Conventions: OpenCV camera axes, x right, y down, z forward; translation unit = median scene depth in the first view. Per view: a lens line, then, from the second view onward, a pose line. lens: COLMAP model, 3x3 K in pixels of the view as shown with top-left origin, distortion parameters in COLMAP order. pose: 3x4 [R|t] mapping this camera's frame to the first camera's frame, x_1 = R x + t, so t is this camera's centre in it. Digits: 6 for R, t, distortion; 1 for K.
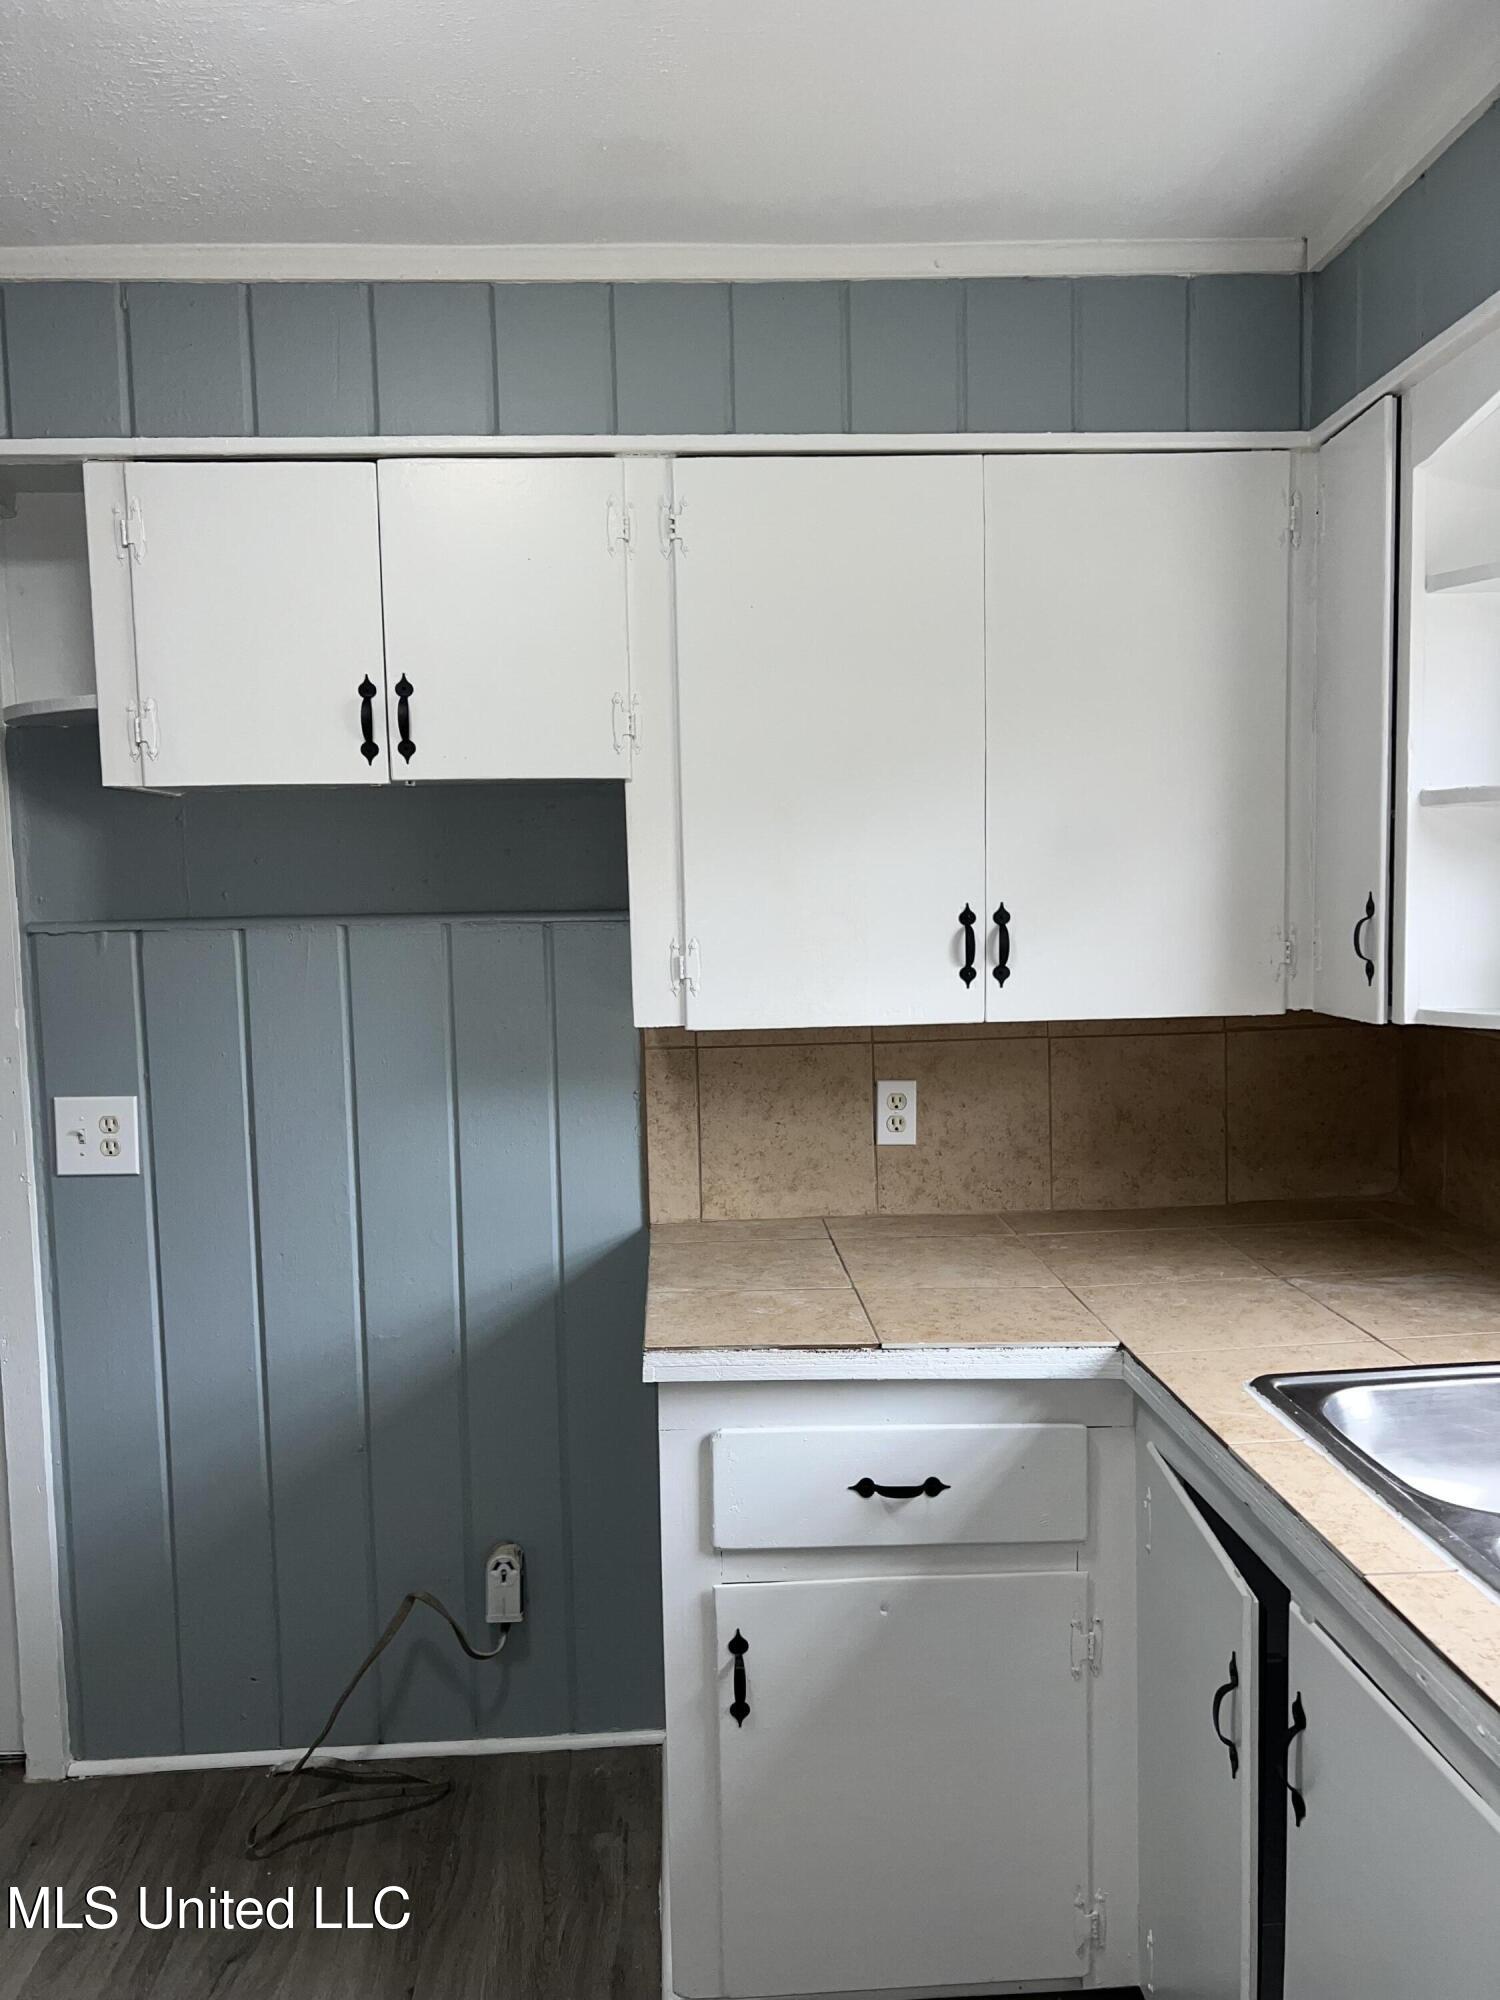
lens RADIAL K [[1490.8, 0, 751.7], [0, 1490.8, 1021.4], [0, 0, 1]] dist [0.066418, -0.076822]
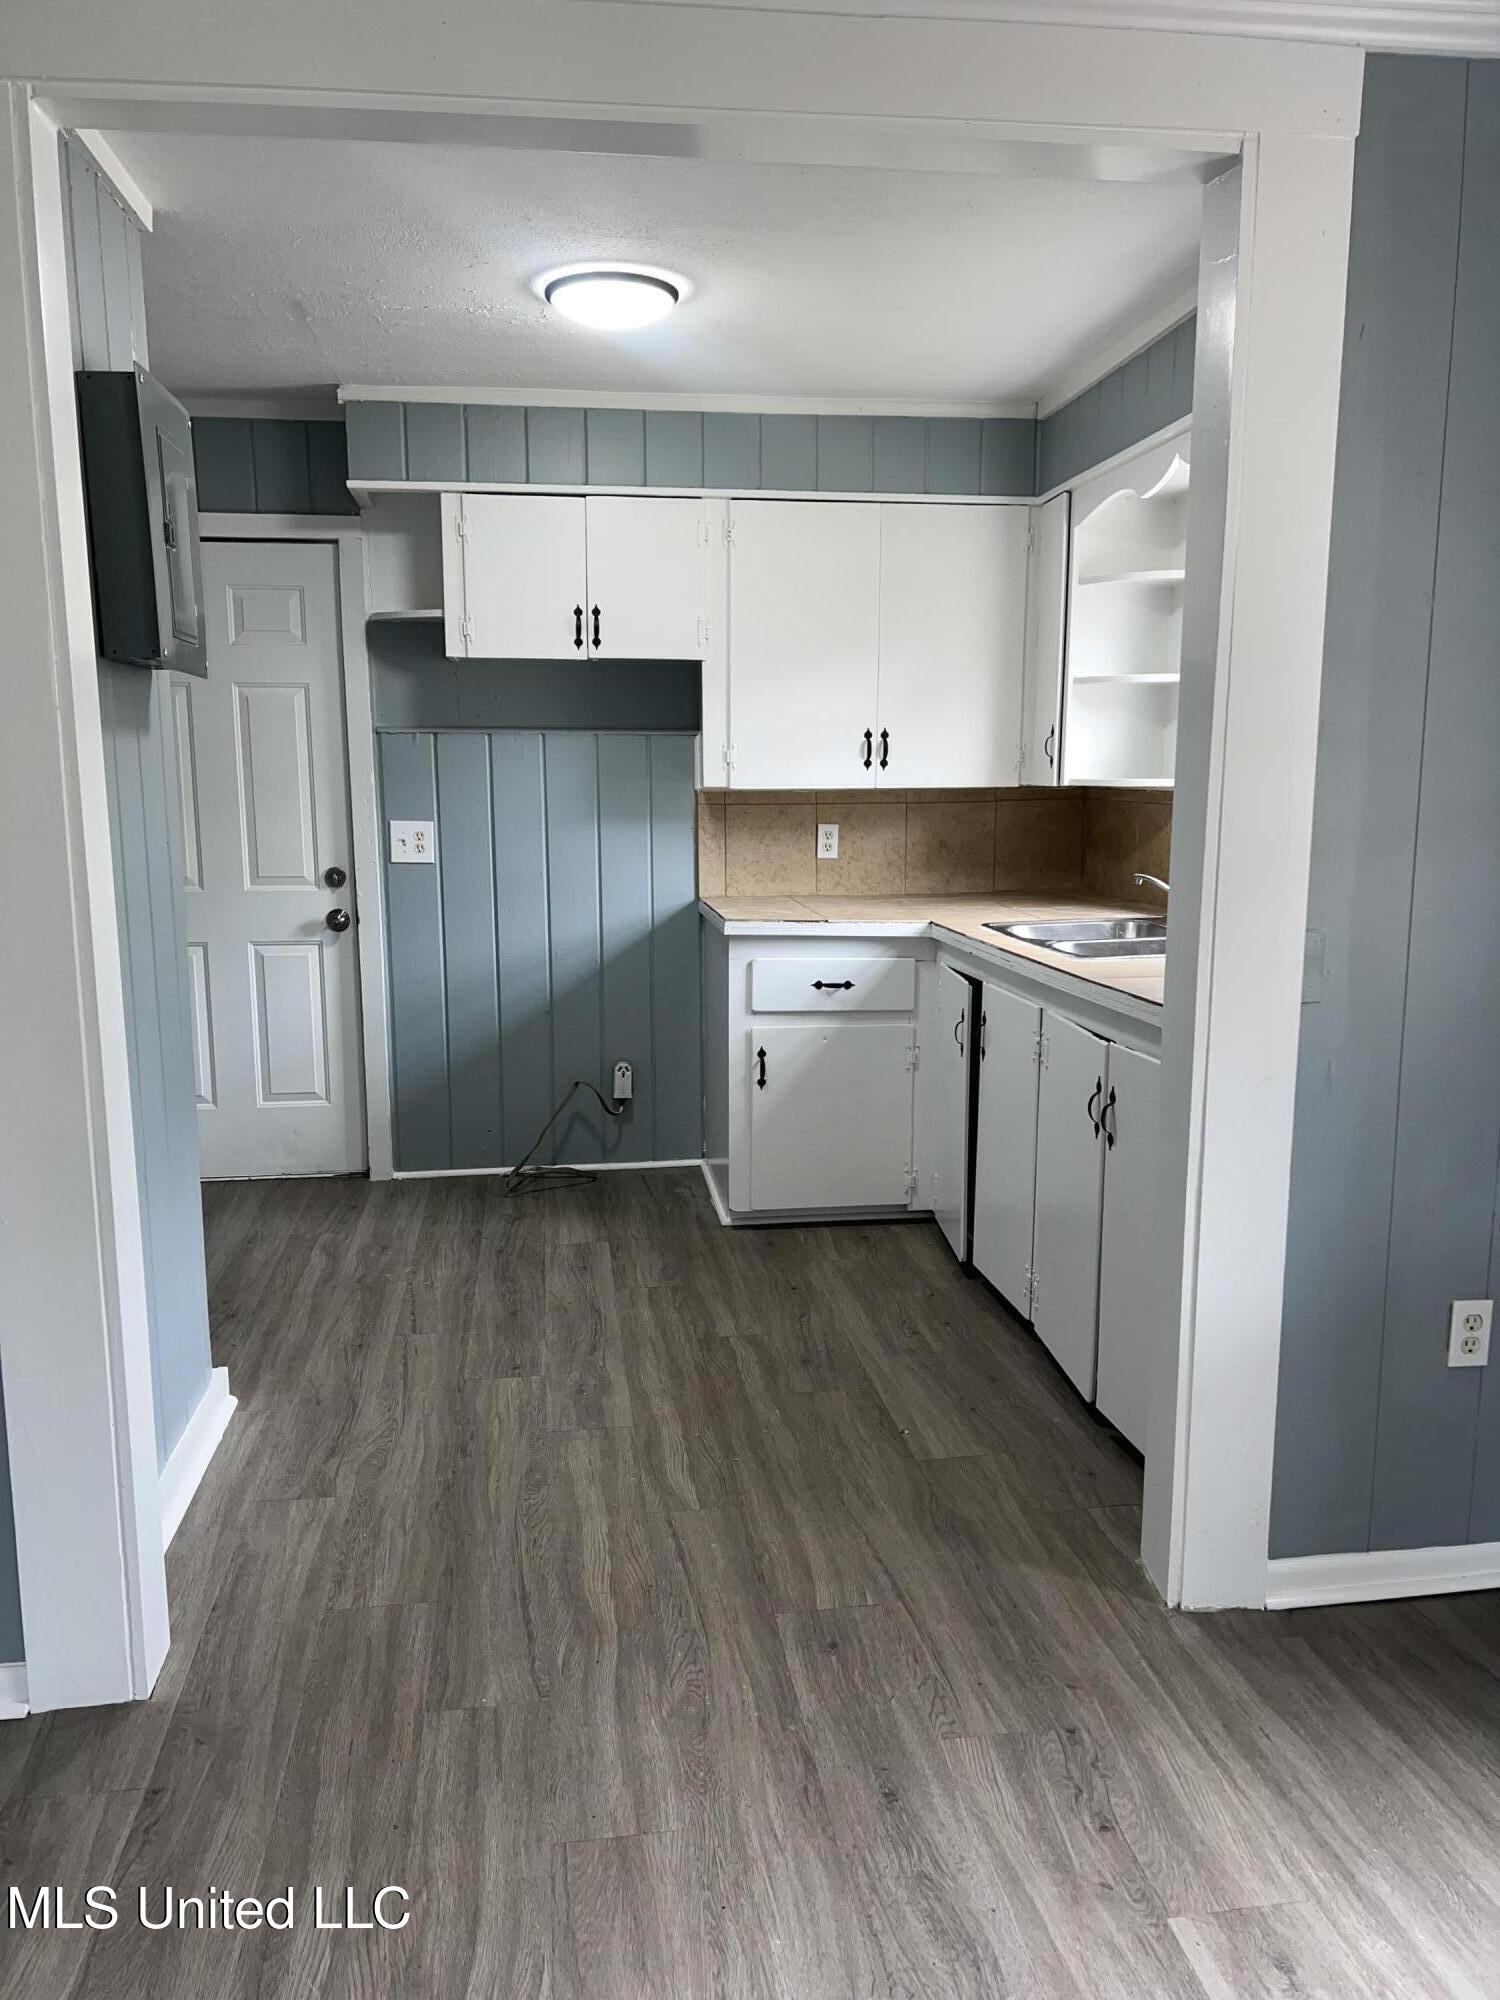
lens RADIAL K [[1490.8, 0, 751.6], [0, 1490.8, 1033.3], [0, 0, 1]] dist [0.066418, -0.076822]
pose [[0.996327, 0.008162, 0.085237, -0.190151], [-0.015924, 0.995744, 0.090781, 0.158049], [-0.084134, -0.091805, 0.992216, -1.081845]]
